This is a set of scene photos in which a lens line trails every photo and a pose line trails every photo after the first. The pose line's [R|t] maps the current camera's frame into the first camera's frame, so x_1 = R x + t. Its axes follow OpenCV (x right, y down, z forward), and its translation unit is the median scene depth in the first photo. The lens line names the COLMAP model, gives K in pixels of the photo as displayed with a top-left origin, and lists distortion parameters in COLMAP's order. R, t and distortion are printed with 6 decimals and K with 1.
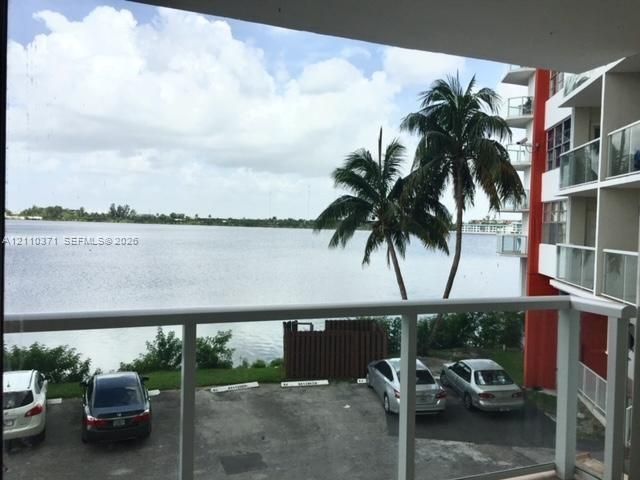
lens RADIAL K [[540.2, 0, 319.6], [0, 540.2, 243.9], [0, 0, 1]] dist [0.054496, 0.004757]
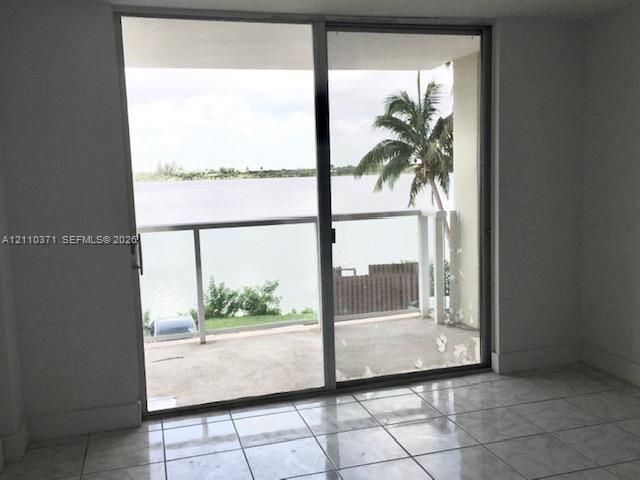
lens RADIAL K [[600.8, 0, 320.1], [0, 600.8, 234.4], [0, 0, 1]] dist [0.008620, 0.000000]
pose [[0.992545, -0.050974, -0.110709, 0.042432], [0.058392, 0.996186, 0.064831, 0.004897], [0.106983, -0.070812, 0.991736, -0.105983]]
